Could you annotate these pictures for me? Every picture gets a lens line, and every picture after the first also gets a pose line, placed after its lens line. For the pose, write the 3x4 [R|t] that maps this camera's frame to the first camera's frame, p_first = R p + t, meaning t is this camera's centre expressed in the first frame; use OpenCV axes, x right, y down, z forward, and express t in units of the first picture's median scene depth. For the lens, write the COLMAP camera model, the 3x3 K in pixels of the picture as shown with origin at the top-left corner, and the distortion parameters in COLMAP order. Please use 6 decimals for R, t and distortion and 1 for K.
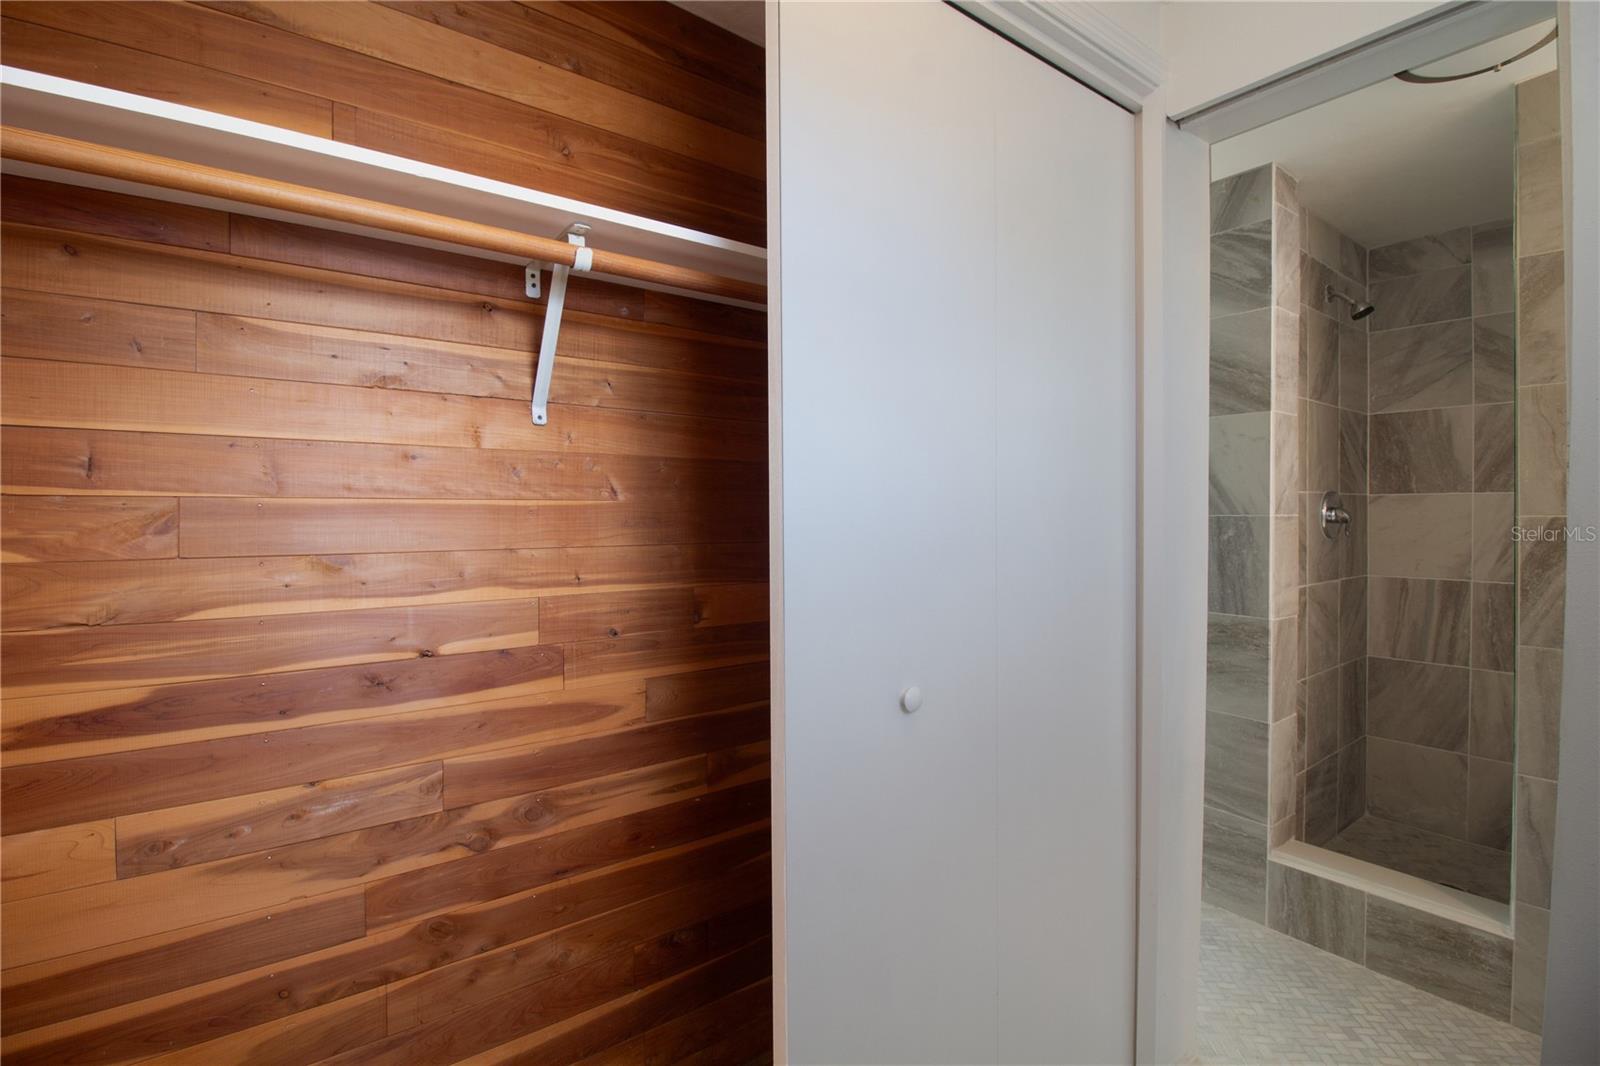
lens RADIAL K [[738.1, 0, 804.1], [0, 738.1, 533.6], [0, 0, 1]] dist [-0.007686, -0.007254]
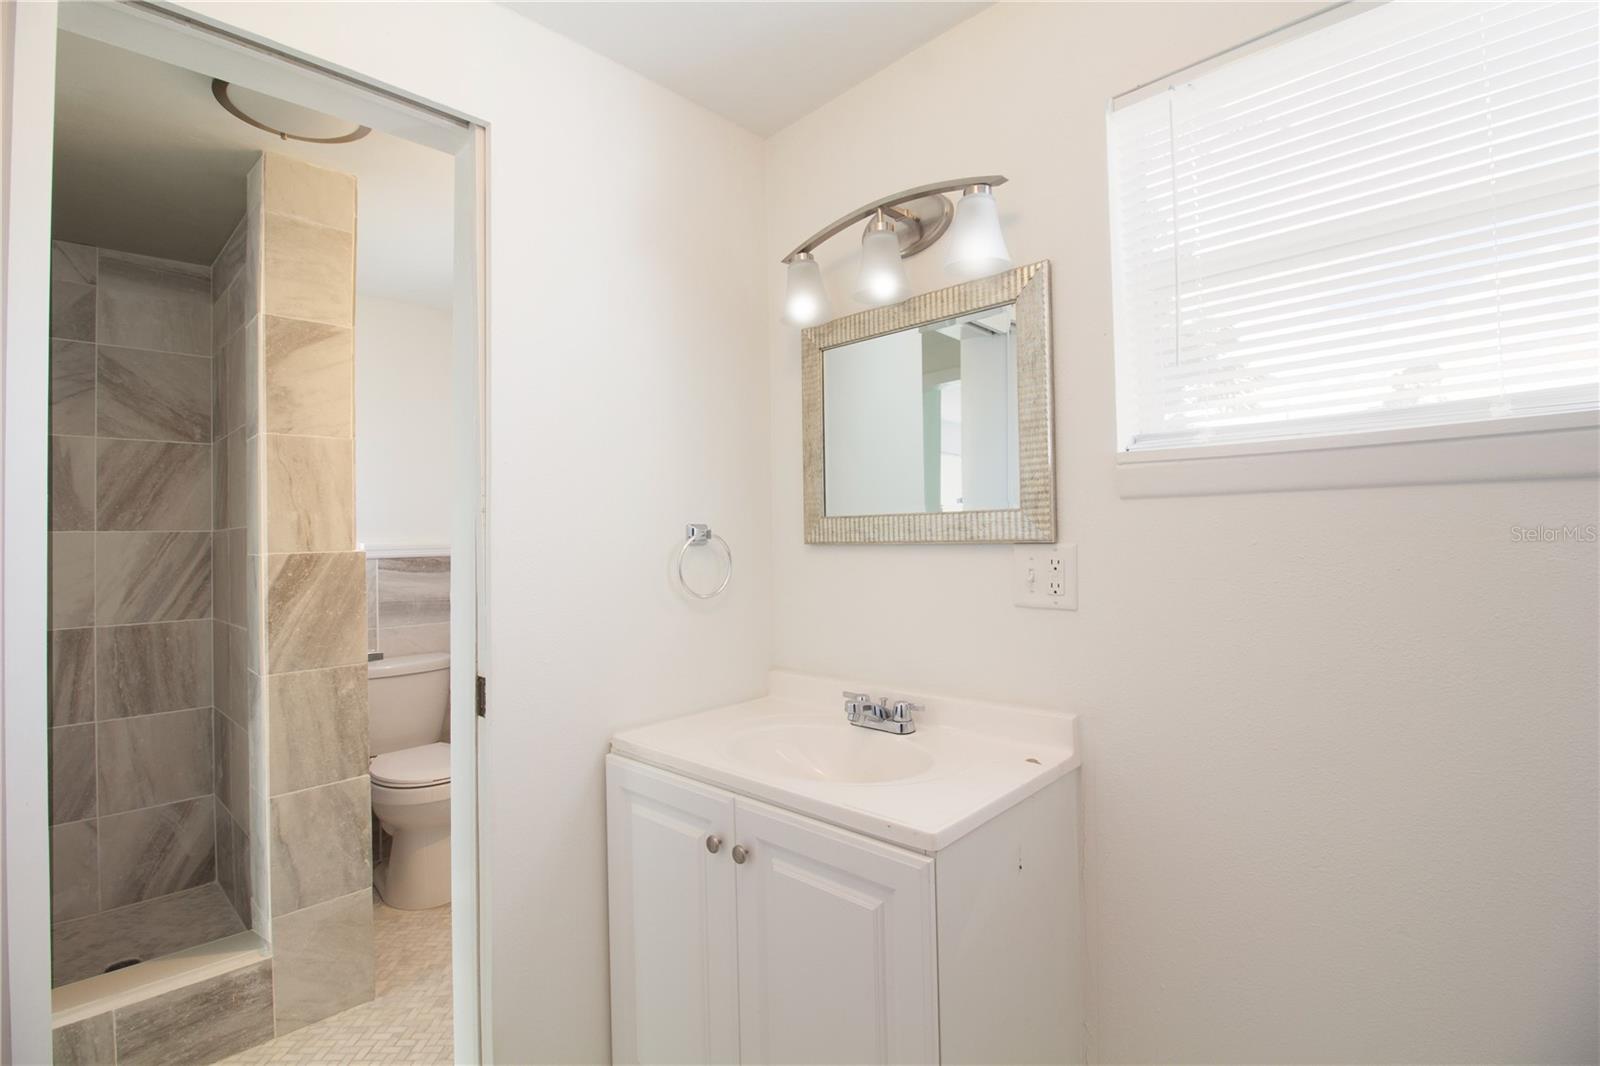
lens RADIAL K [[738.1, 0, 808.6], [0, 738.1, 525.3], [0, 0, 1]] dist [-0.007686, -0.007254]
pose [[-0.143894, 0.015729, 0.989468, -0.129754], [0.048446, 0.998787, -0.008832, -0.011867], [-0.988407, 0.046665, -0.144481, 0.242687]]
